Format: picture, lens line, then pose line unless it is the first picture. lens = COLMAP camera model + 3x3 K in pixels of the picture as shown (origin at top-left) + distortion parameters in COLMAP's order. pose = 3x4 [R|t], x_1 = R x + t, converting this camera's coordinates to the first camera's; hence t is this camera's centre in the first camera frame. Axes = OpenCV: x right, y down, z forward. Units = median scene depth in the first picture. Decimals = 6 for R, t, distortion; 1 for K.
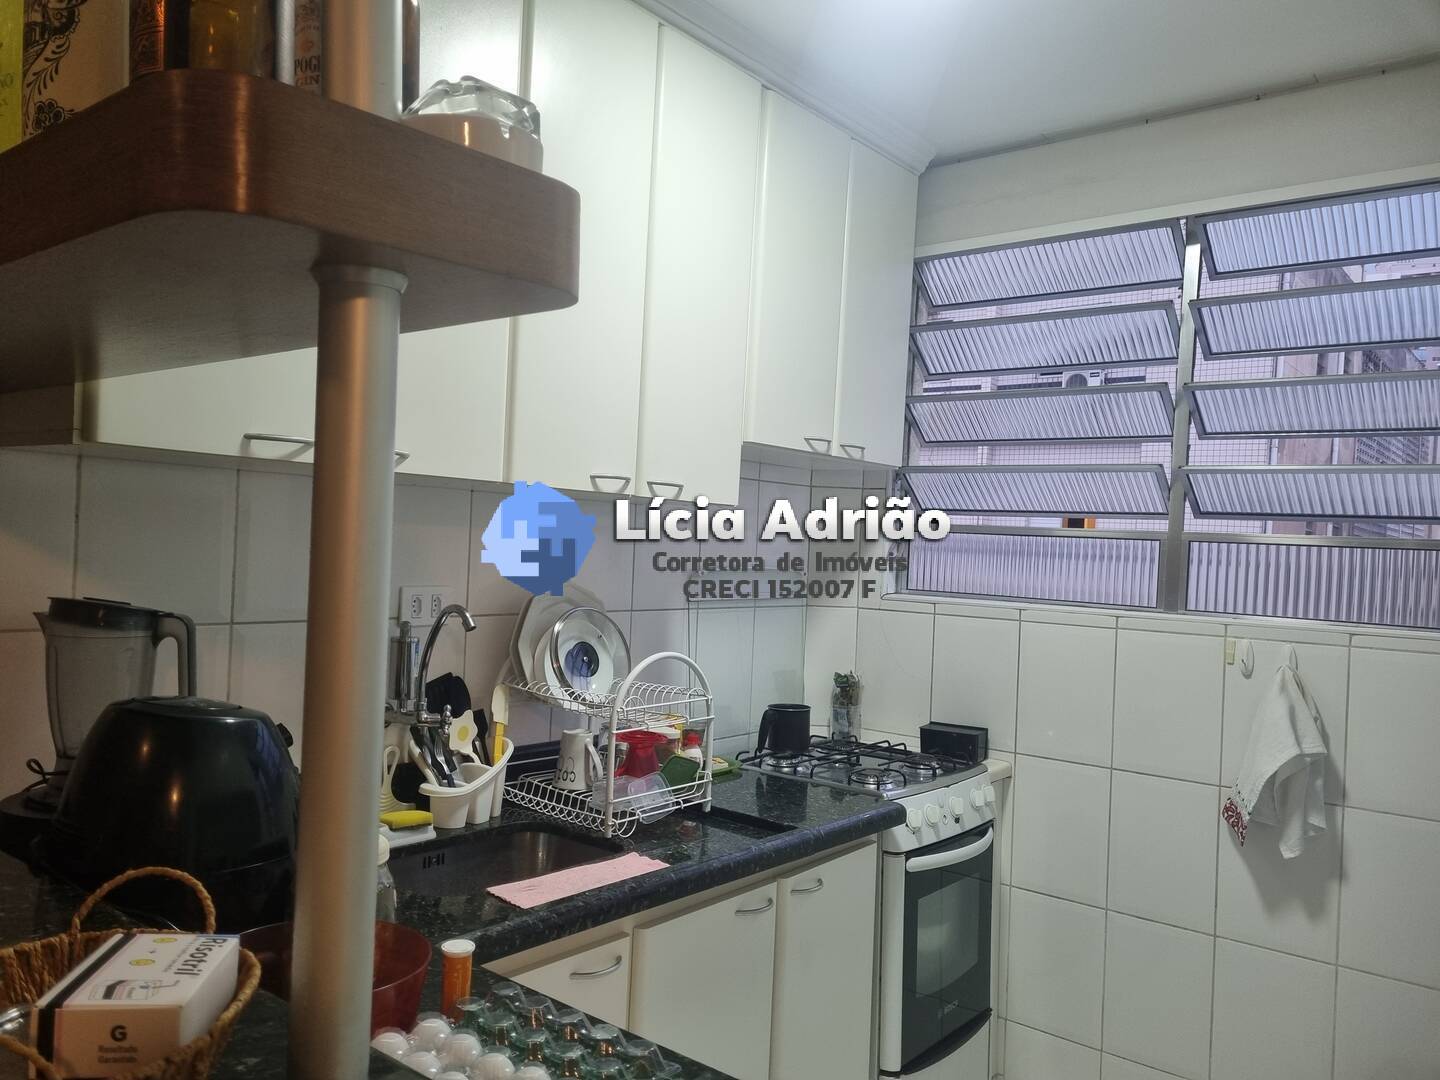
lens RADIAL K [[1095.7, 0, 715.5], [0, 1095.7, 549.9], [0, 0, 1]] dist [0.039419, -0.035038]
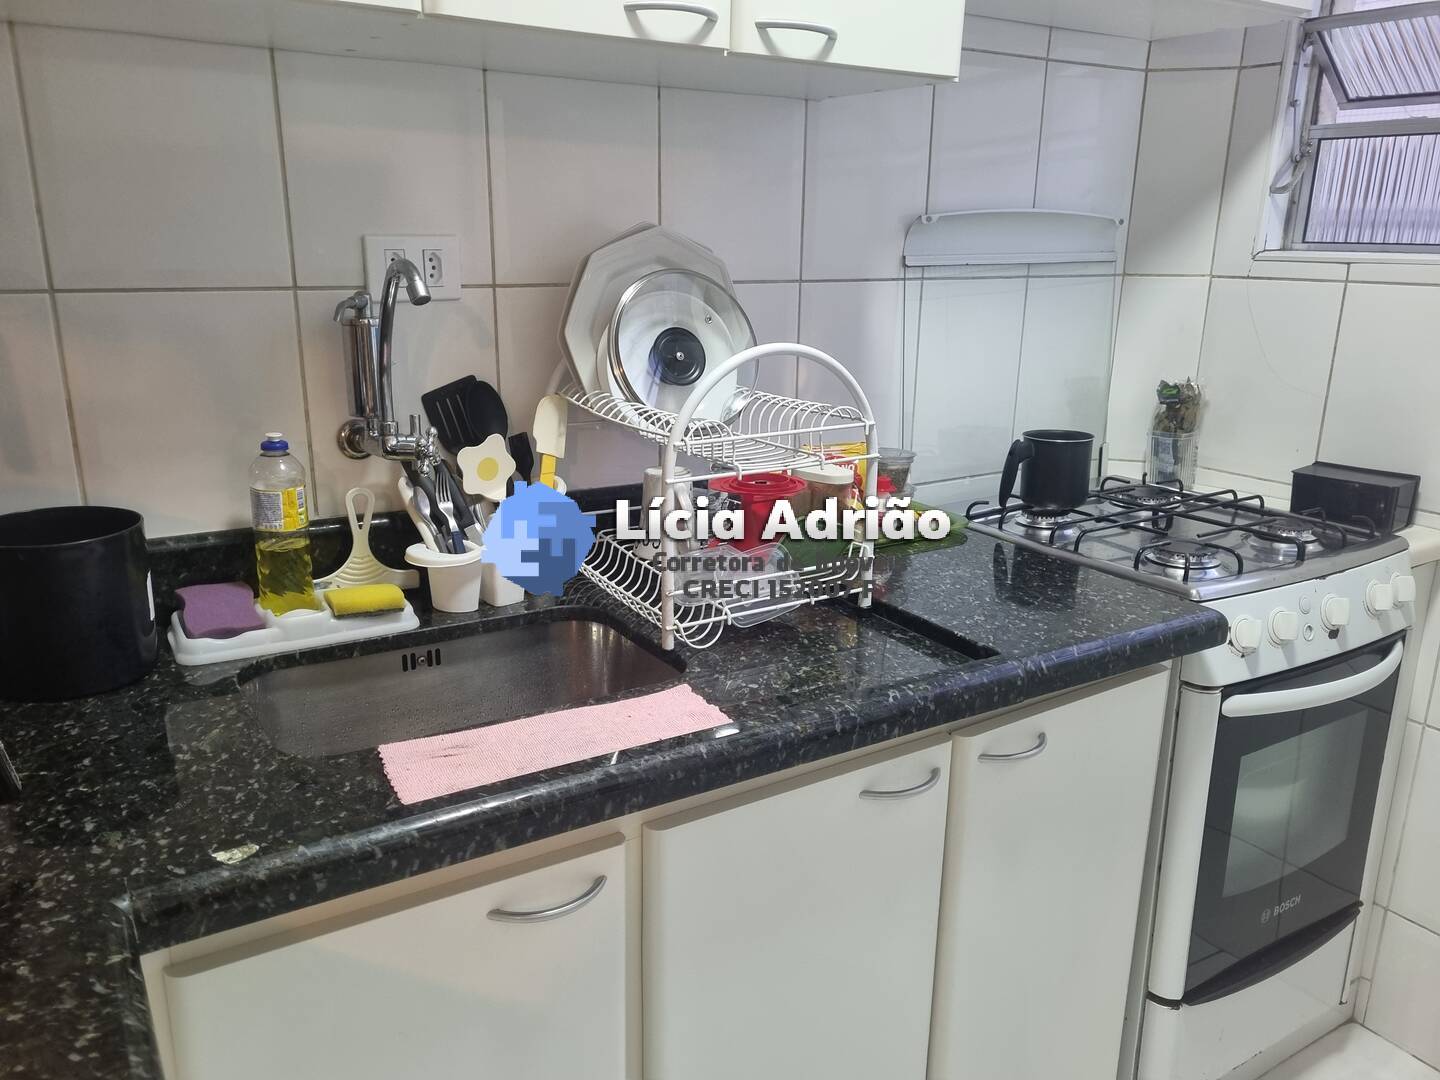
lens RADIAL K [[1095.7, 0, 728.0], [0, 1095.7, 565.1], [0, 0, 1]] dist [0.039419, -0.035038]
pose [[0.946113, 0.063884, -0.317472, 0.105384], [0.026892, 0.961464, 0.273613, 0.041869], [0.322717, -0.267406, 0.907936, 0.393018]]
